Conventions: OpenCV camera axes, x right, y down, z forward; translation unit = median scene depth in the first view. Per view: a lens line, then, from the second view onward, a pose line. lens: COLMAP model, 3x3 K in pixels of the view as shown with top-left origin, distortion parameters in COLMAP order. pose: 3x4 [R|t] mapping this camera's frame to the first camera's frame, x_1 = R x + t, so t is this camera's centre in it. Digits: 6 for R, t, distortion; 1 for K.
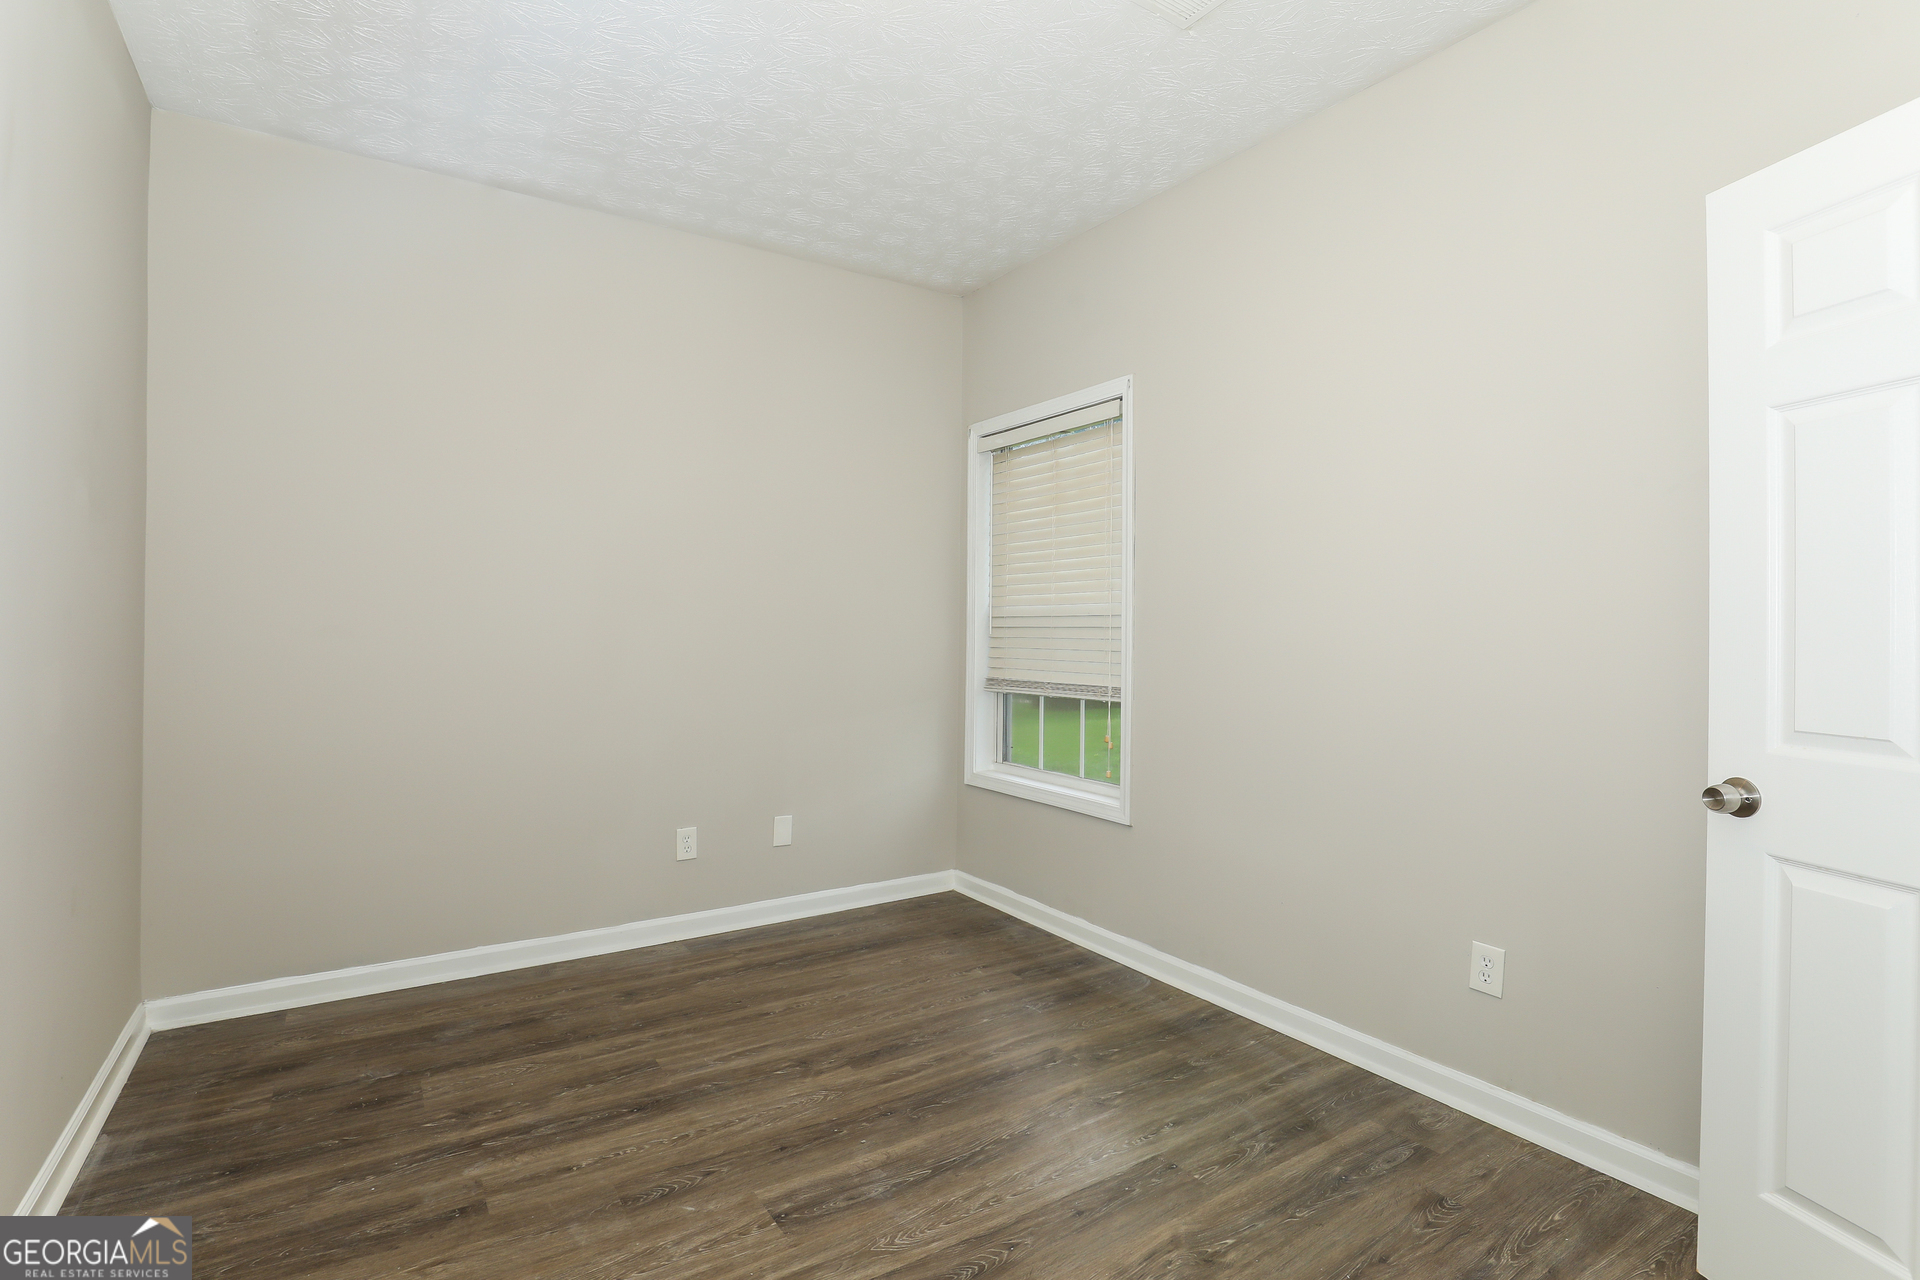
lens RADIAL K [[902.0, 0, 956.8], [0, 902.0, 633.0], [0, 0, 1]] dist [-0.031611, 0.001506]
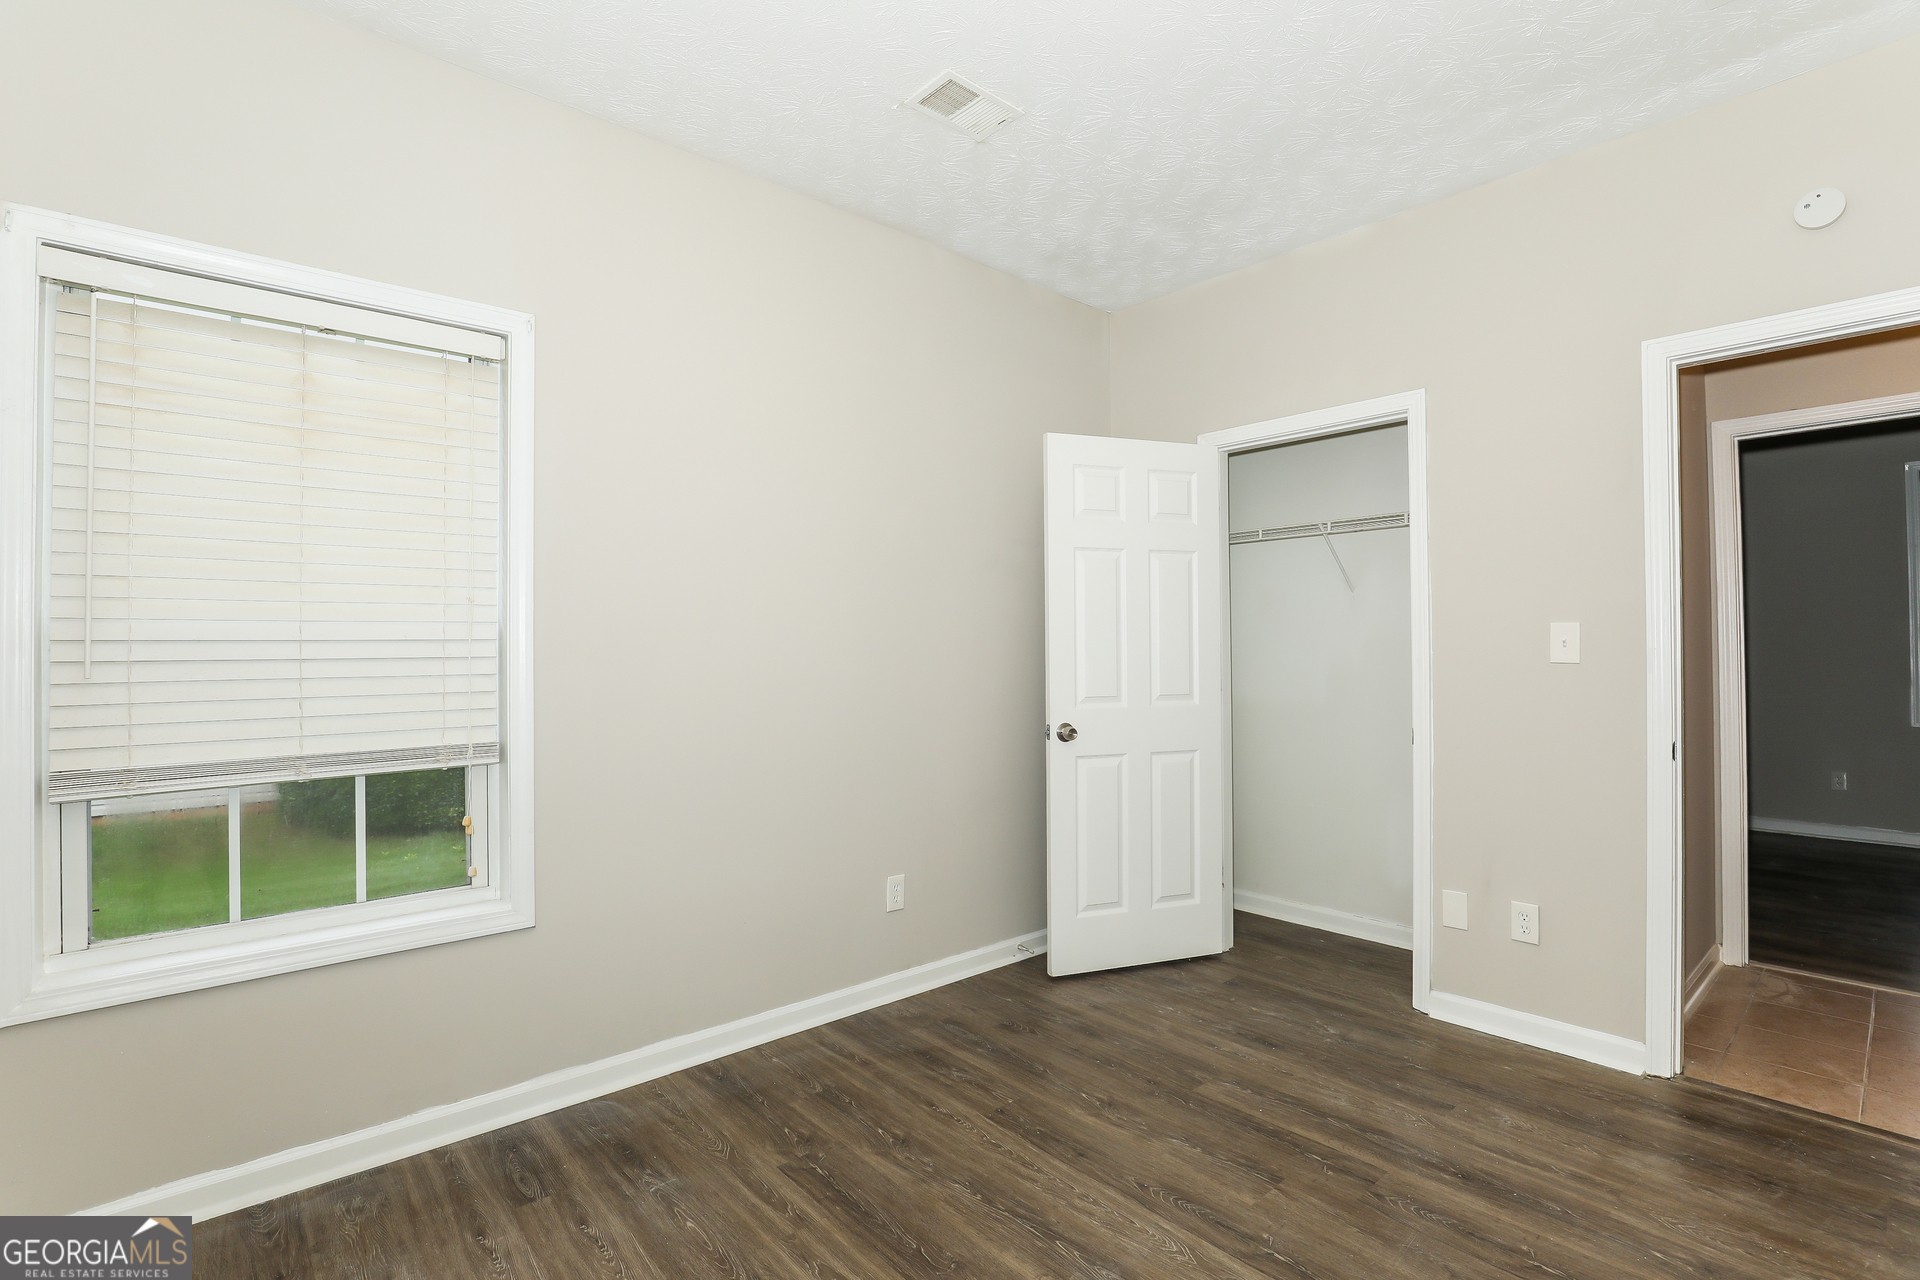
lens RADIAL K [[902.0, 0, 956.8], [0, 902.0, 633.0], [0, 0, 1]] dist [-0.031611, 0.001506]
pose [[-0.133392, 0.004622, 0.991053, -0.708973], [0.005881, 0.999975, -0.003872, -0.026074], [-0.991046, 0.005311, -0.133415, 0.919185]]
